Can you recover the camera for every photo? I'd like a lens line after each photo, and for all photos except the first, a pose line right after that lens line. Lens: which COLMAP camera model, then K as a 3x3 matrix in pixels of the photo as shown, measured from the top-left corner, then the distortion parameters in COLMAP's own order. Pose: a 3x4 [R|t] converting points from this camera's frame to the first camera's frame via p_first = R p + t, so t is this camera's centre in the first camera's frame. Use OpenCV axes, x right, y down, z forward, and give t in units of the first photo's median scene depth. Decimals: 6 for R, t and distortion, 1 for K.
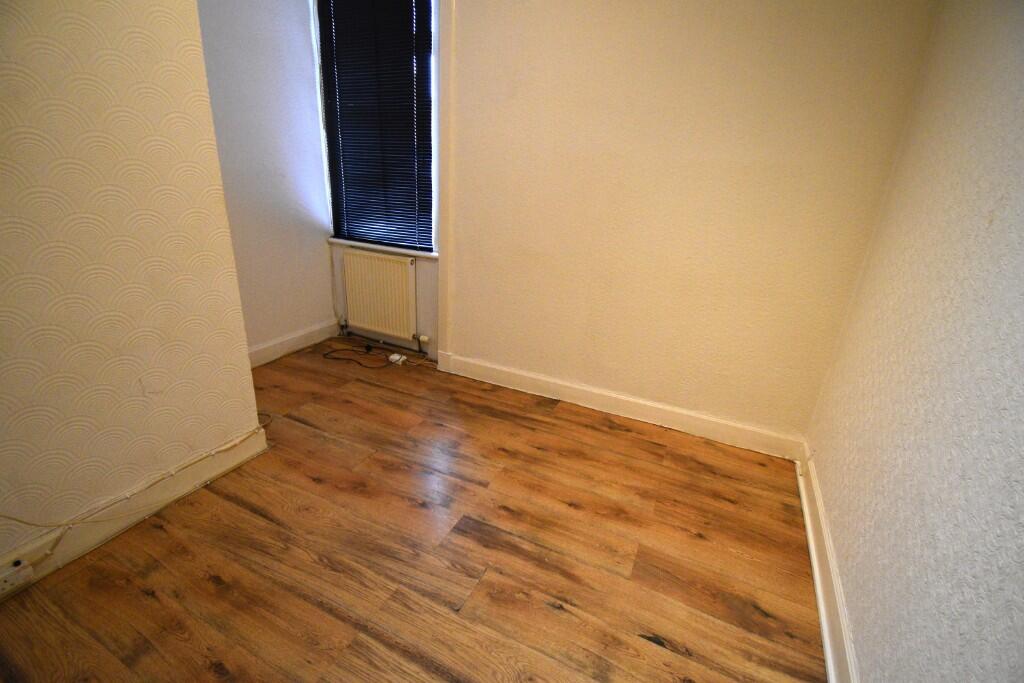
lens RADIAL K [[452.0, 0, 513.5], [0, 452.0, 345.5], [0, 0, 1]] dist [0.030437, -0.029963]
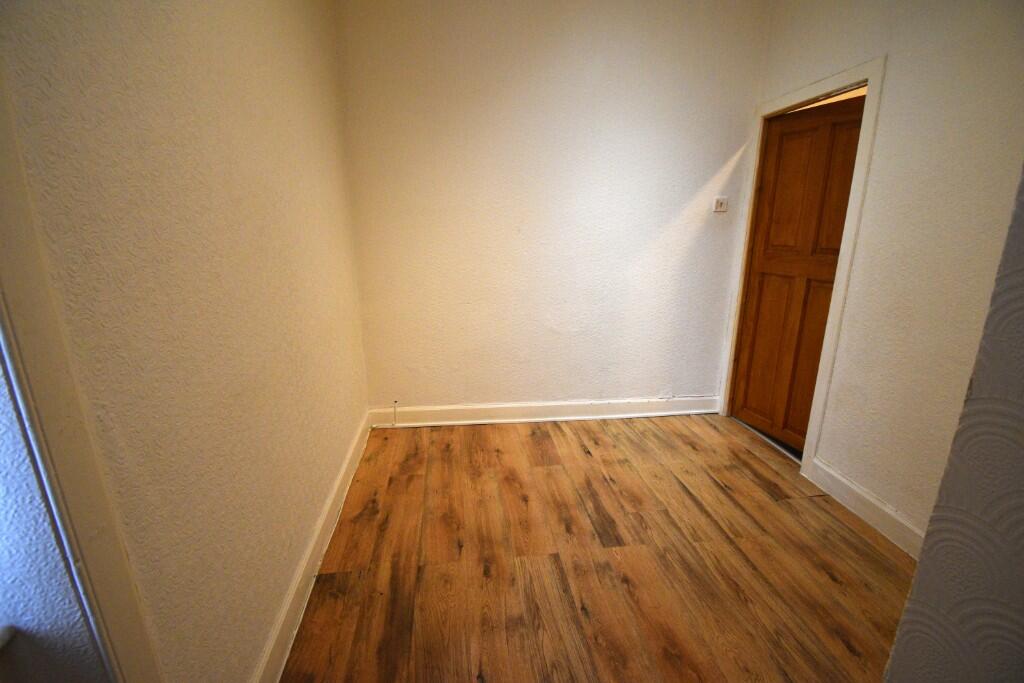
lens RADIAL K [[452.0, 0, 513.5], [0, 452.0, 345.5], [0, 0, 1]] dist [0.030437, -0.029963]
pose [[-0.547448, -0.278334, 0.789196, -0.668389], [0.262914, 0.838110, 0.477962, -0.548178], [-0.794466, 0.469151, -0.385644, 1.309854]]
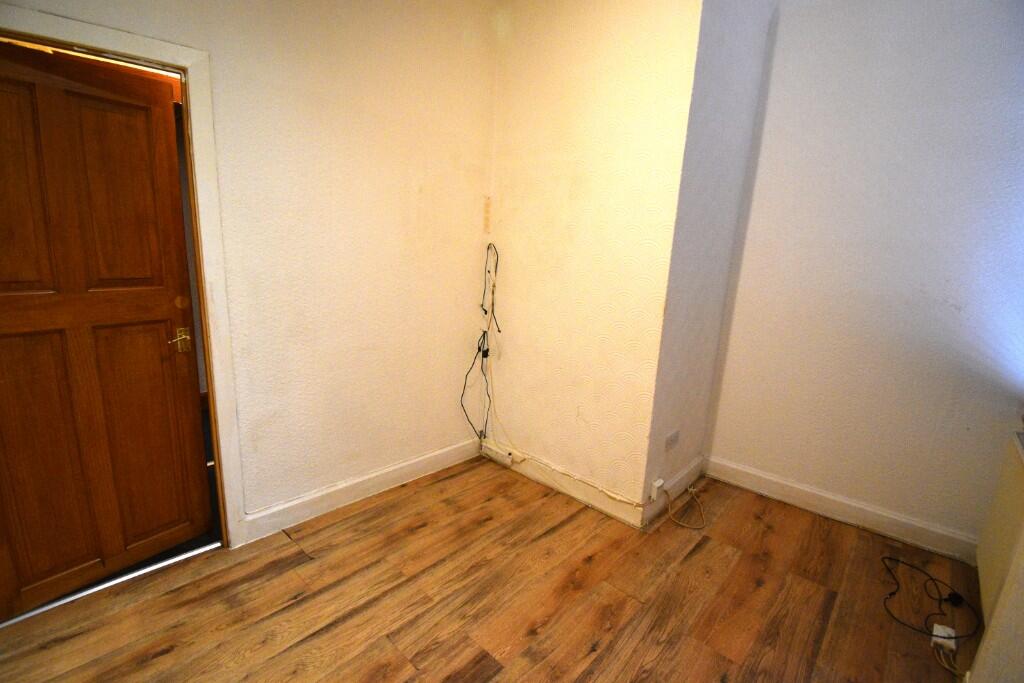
lens RADIAL K [[452.0, 0, 513.5], [0, 452.0, 345.5], [0, 0, 1]] dist [0.030437, -0.029963]
pose [[-0.291406, 0.126684, -0.948174, 0.577138], [-0.398541, 0.884995, 0.240728, -0.336955], [0.869625, 0.448035, -0.207404, 0.898892]]
